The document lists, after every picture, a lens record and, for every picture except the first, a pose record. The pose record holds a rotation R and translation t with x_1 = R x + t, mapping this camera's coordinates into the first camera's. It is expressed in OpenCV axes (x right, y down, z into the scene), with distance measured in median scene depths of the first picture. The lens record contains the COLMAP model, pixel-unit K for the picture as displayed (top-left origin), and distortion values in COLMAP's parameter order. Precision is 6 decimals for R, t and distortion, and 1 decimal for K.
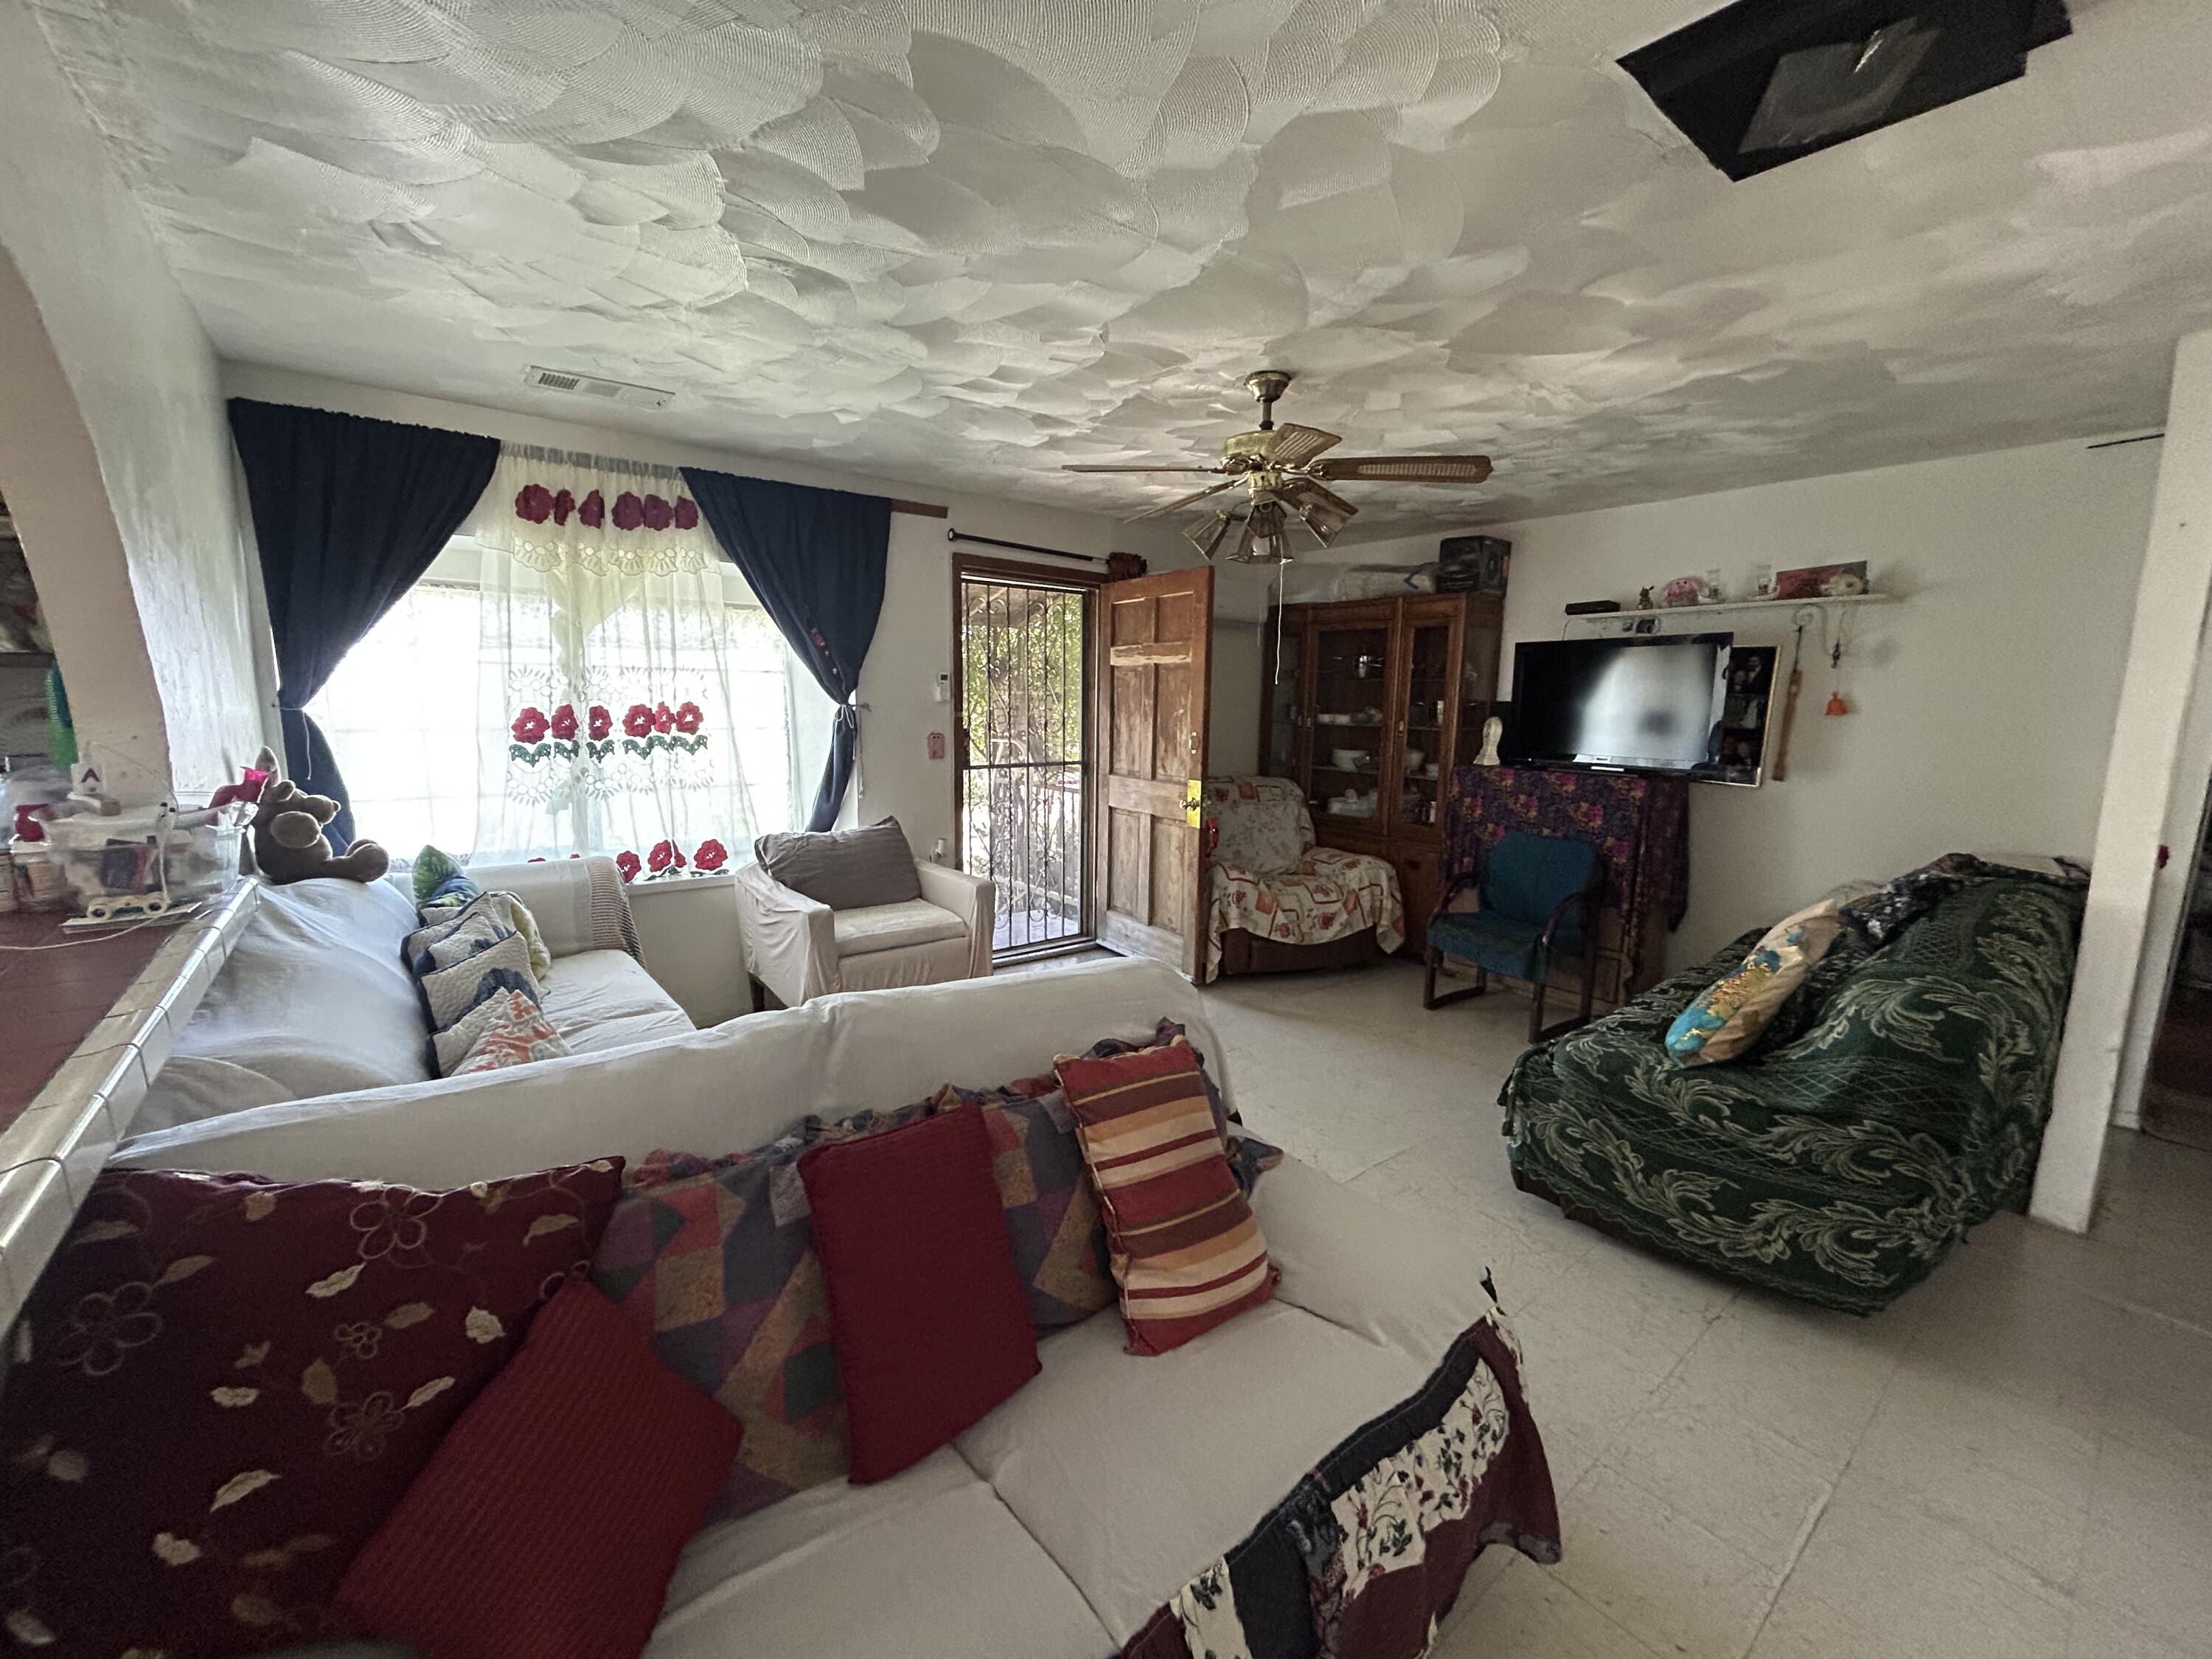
lens RADIAL K [[889.1, 0, 1111.8], [0, 889.1, 829.5], [0, 0, 1]] dist [0.001939, 0.000583]
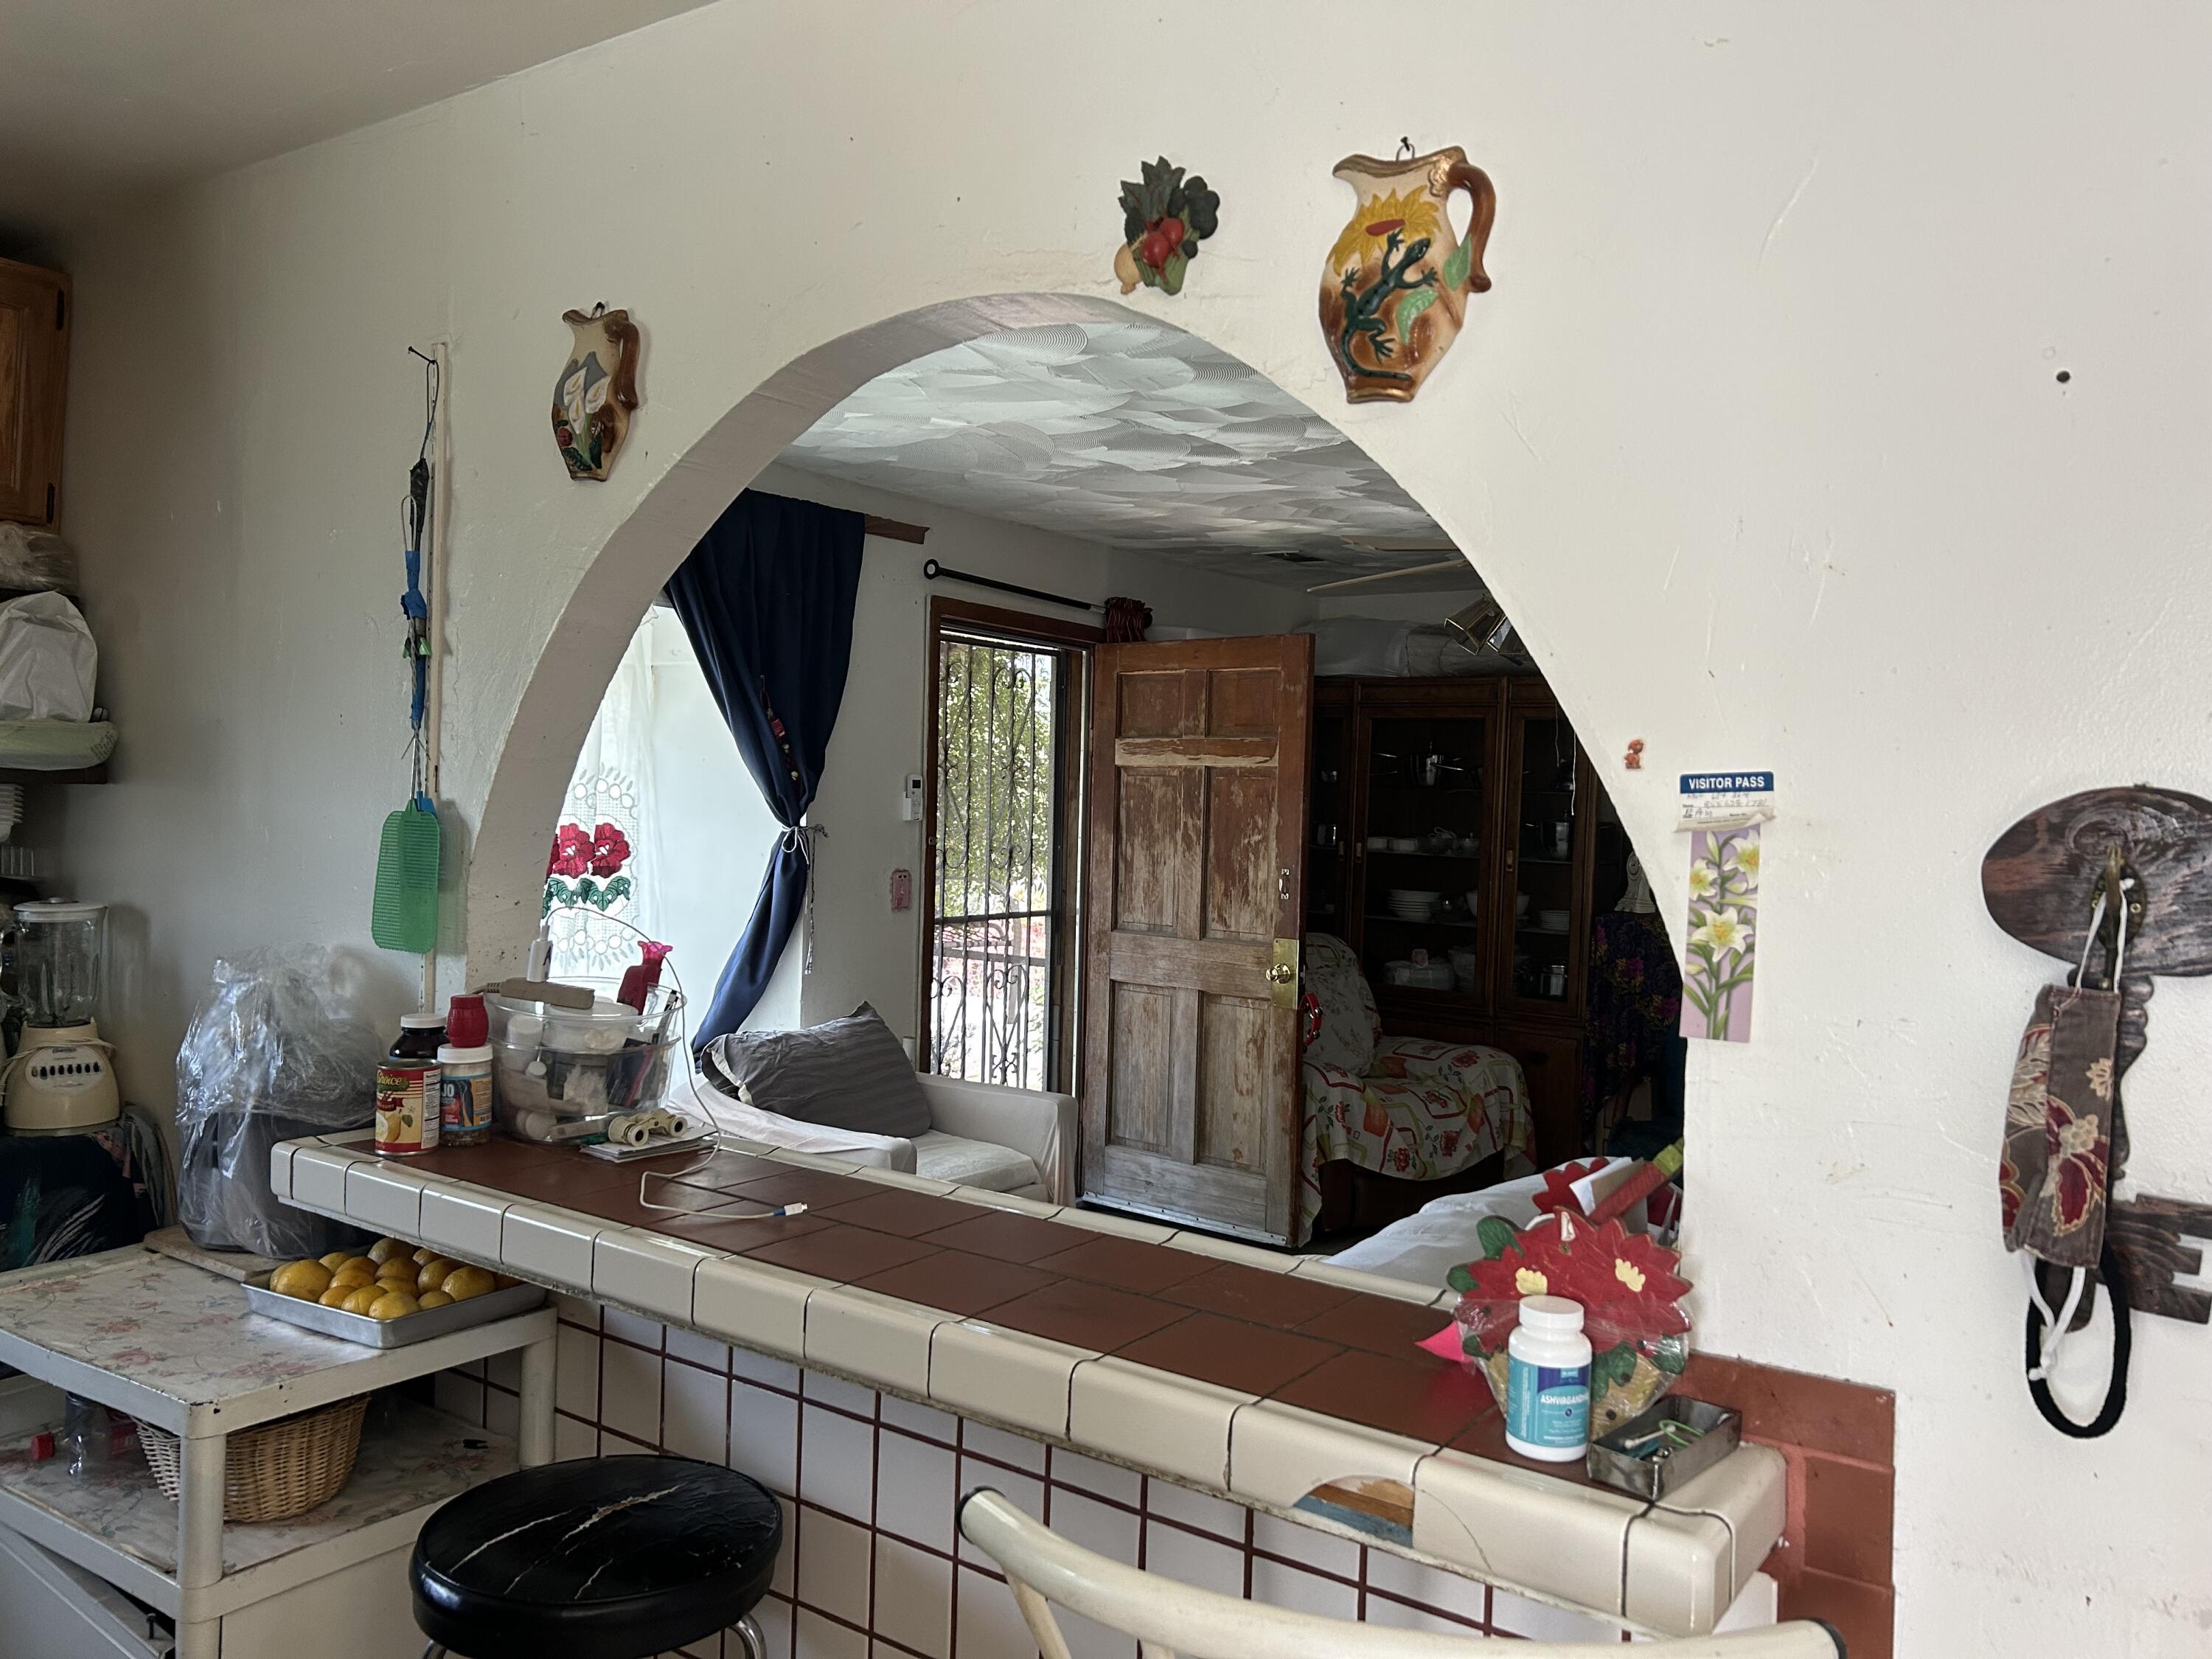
lens RADIAL K [[1653.3, 0, 1100.4], [0, 1653.3, 834.6], [0, 0, 1]] dist [0.063141, -0.009621]
pose [[0.960069, 0.004888, 0.279721, -0.368630], [0.027317, 0.993432, -0.111117, 0.001994], [-0.278427, 0.114321, 0.953629, -0.163624]]
